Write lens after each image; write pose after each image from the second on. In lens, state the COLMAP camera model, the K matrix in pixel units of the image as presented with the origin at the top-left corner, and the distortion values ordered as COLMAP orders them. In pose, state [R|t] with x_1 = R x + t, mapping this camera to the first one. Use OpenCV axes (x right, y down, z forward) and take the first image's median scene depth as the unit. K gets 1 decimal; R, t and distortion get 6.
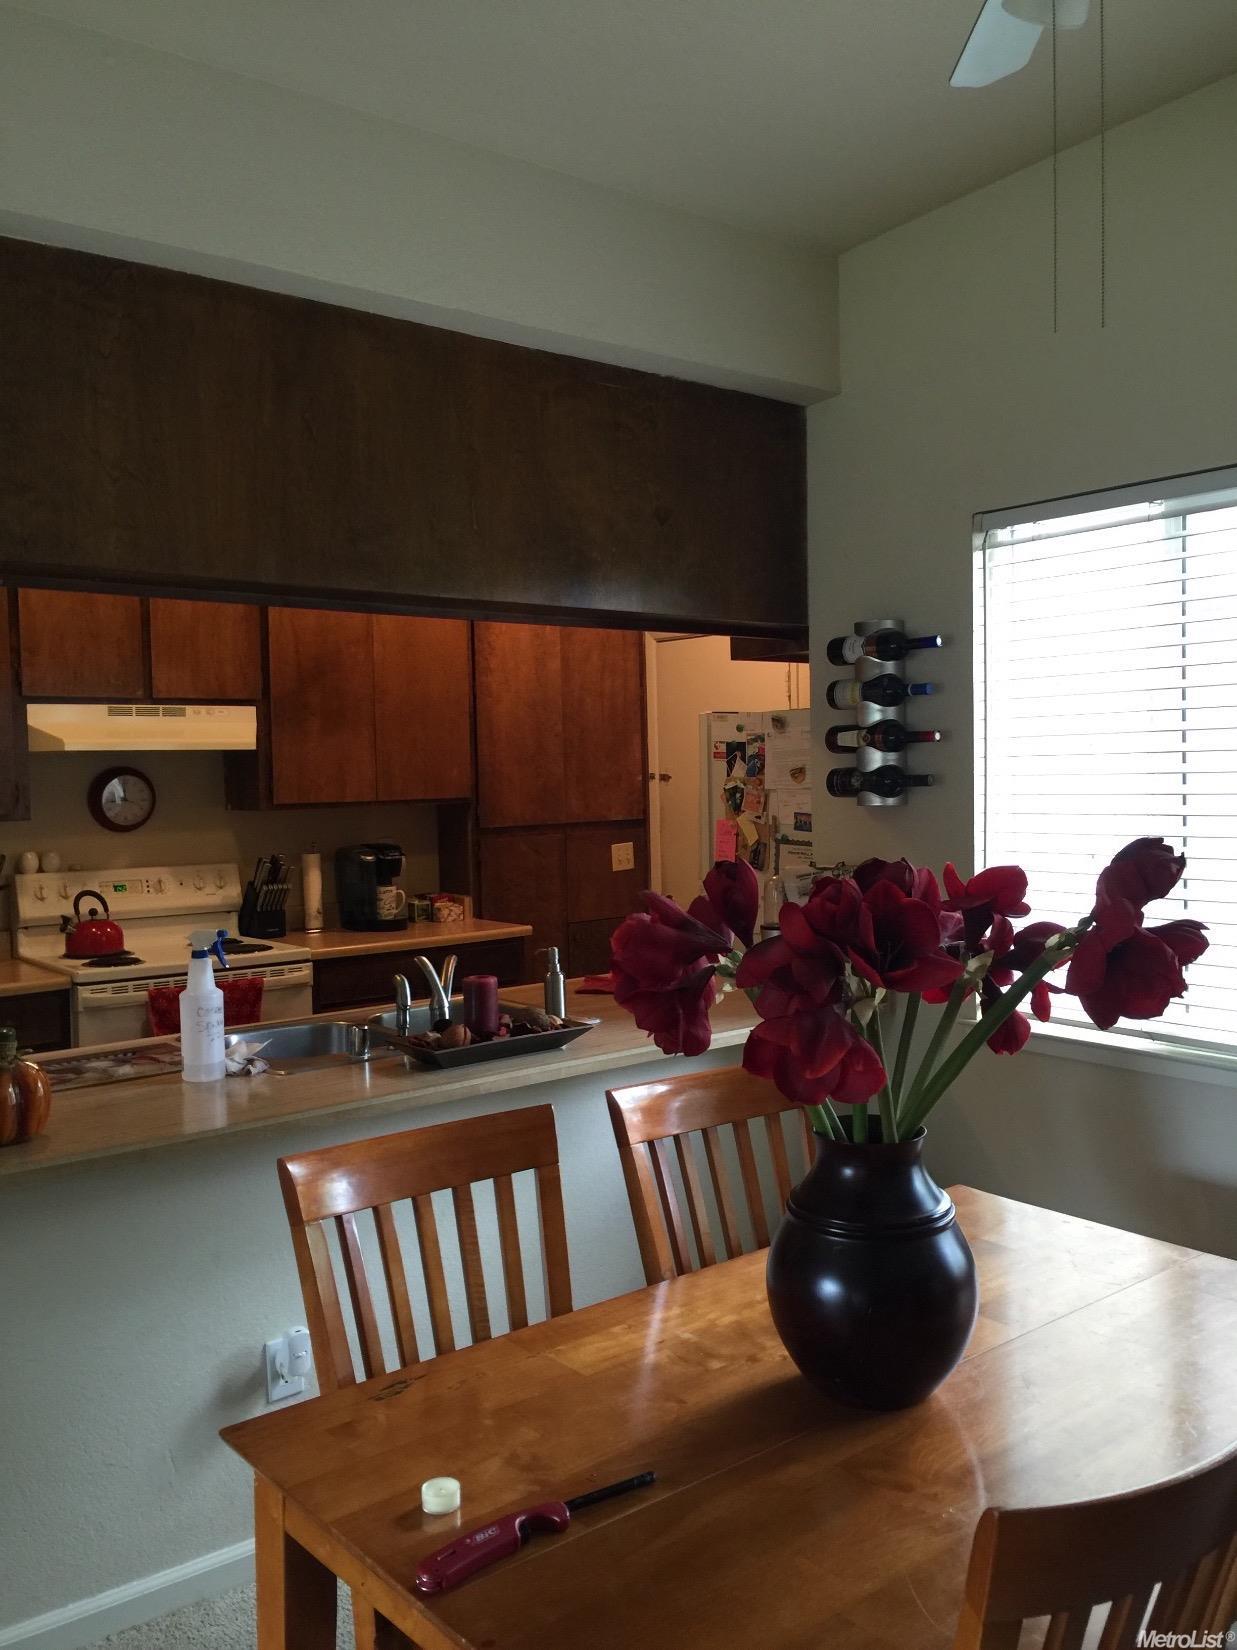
lens RADIAL K [[1396.7, 0, 618.5], [0, 1396.7, 825.0], [0, 0, 1]] dist [0.111076, 0.000930]
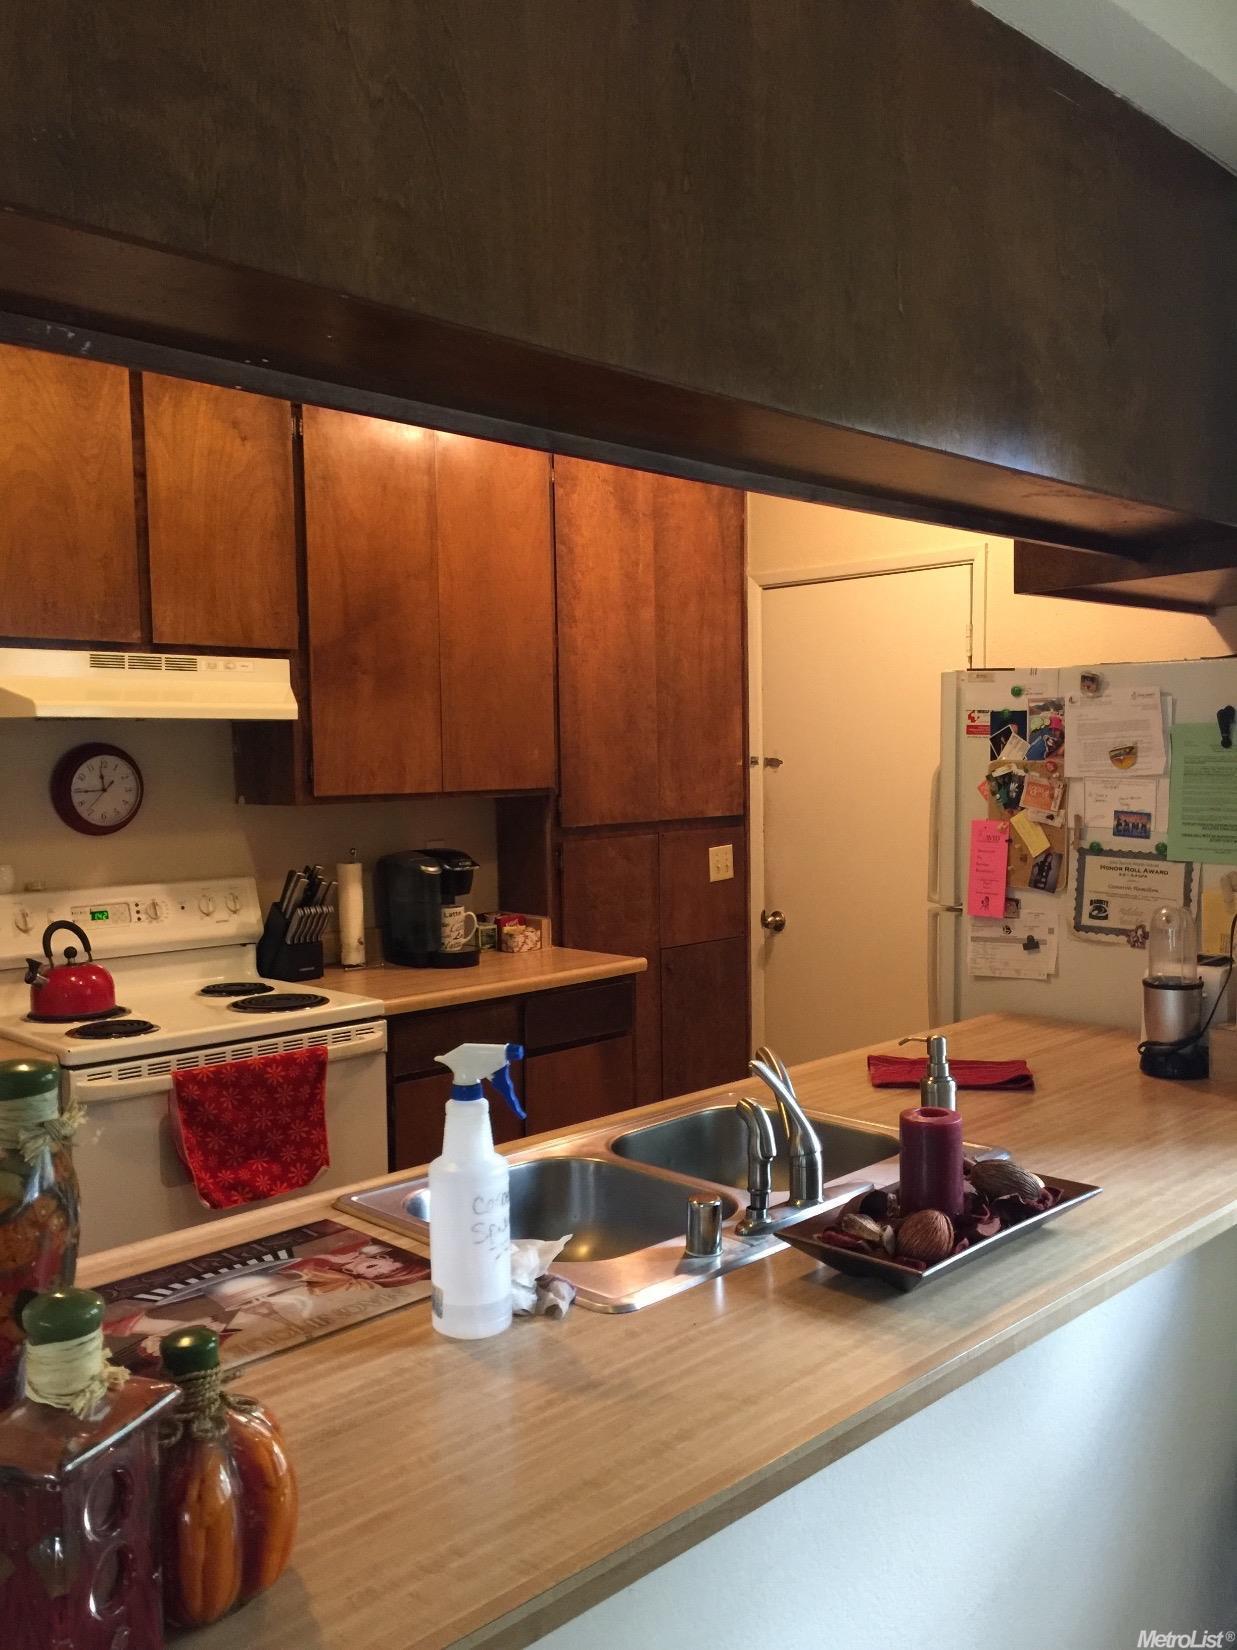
lens RADIAL K [[1401.8, 0, 616.5], [0, 1401.8, 846.2], [0, 0, 1]] dist [0.079687, -0.002831]
pose [[0.994636, -0.001547, 0.103421, -0.166419], [-0.000906, 0.999719, 0.023671, -0.006587], [-0.103428, -0.023637, 0.994356, 0.269064]]
